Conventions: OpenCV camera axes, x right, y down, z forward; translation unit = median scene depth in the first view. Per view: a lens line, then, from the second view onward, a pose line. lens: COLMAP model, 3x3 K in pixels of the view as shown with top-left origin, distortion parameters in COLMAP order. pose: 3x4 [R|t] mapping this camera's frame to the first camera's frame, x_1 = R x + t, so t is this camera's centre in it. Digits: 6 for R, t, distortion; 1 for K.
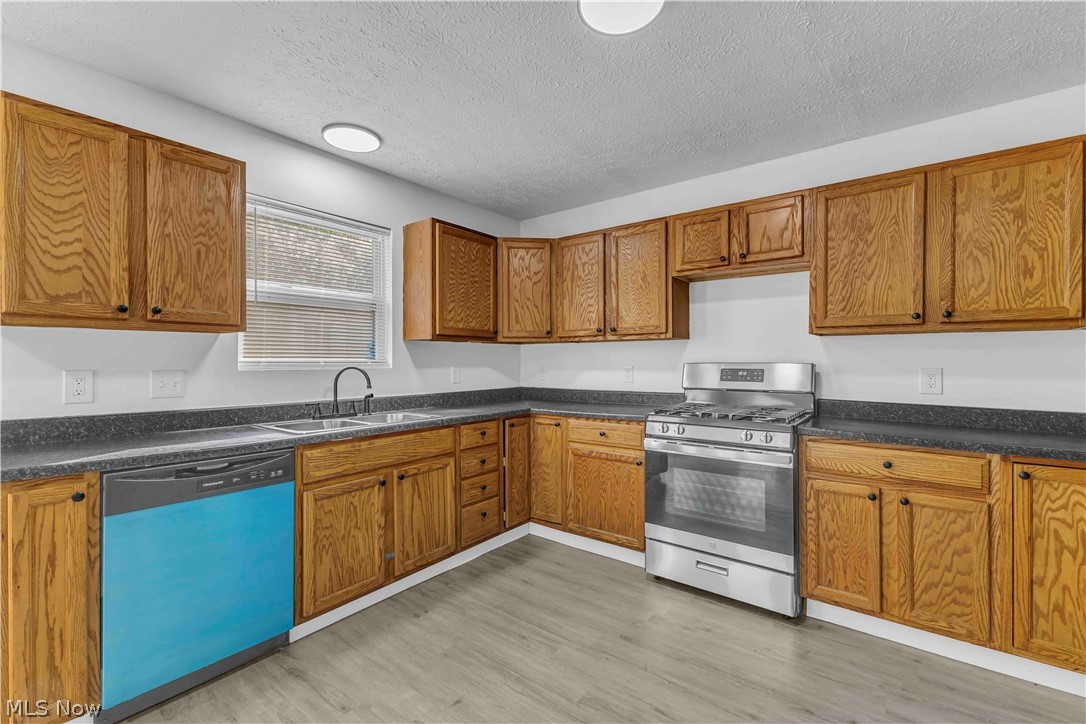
lens RADIAL K [[476.3, 0, 536.5], [0, 476.3, 361.4], [0, 0, 1]] dist [0.006671, -0.000065]
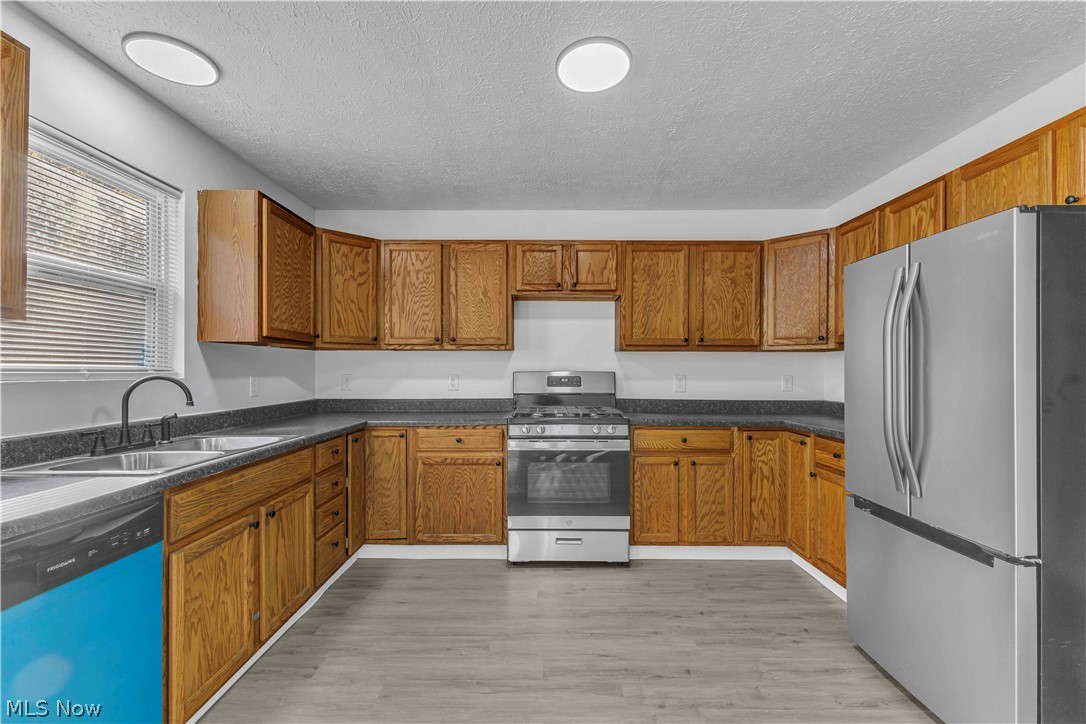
lens RADIAL K [[476.3, 0, 535.9], [0, 476.3, 371.3], [0, 0, 1]] dist [0.006671, -0.000065]
pose [[0.788374, 0.000511, 0.615196, -0.454432], [-0.001272, 0.999999, 0.000799, 0.002169], [-0.615194, -0.001413, 0.788374, 0.102718]]
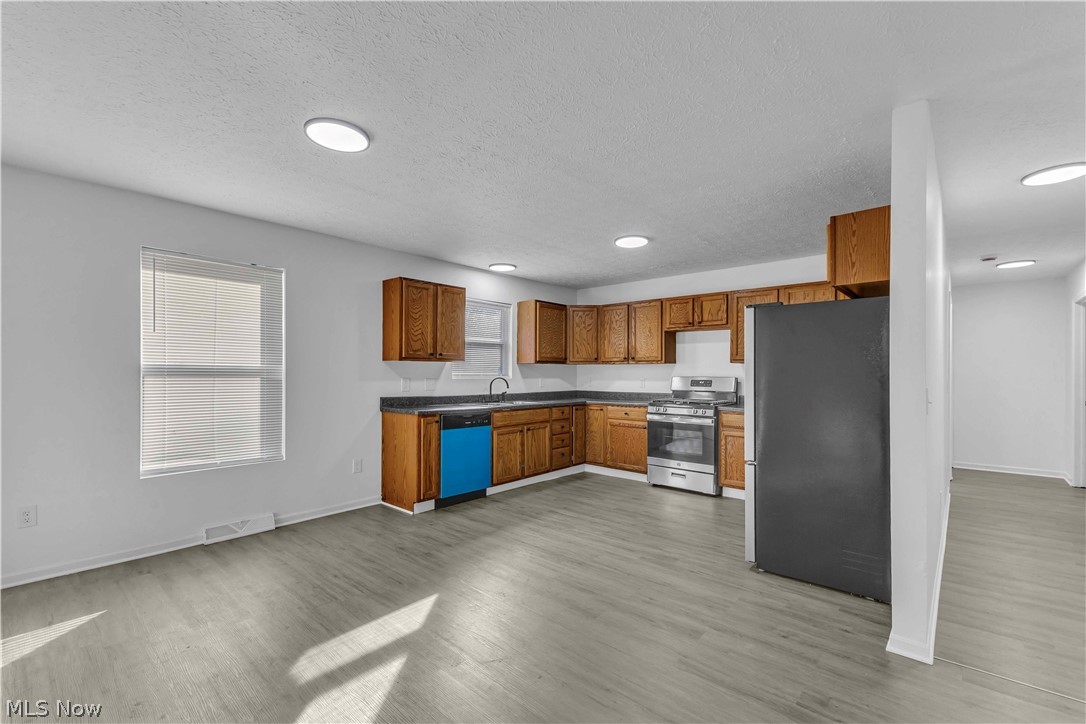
lens RADIAL K [[476.3, 0, 504.1], [0, 476.3, 375.9], [0, 0, 1]] dist [0.006671, -0.000065]
pose [[0.991317, 0.006345, -0.131337, -0.119425], [-0.005664, 0.999968, 0.005562, -0.008070], [0.131368, -0.004770, 0.991322, -1.194199]]
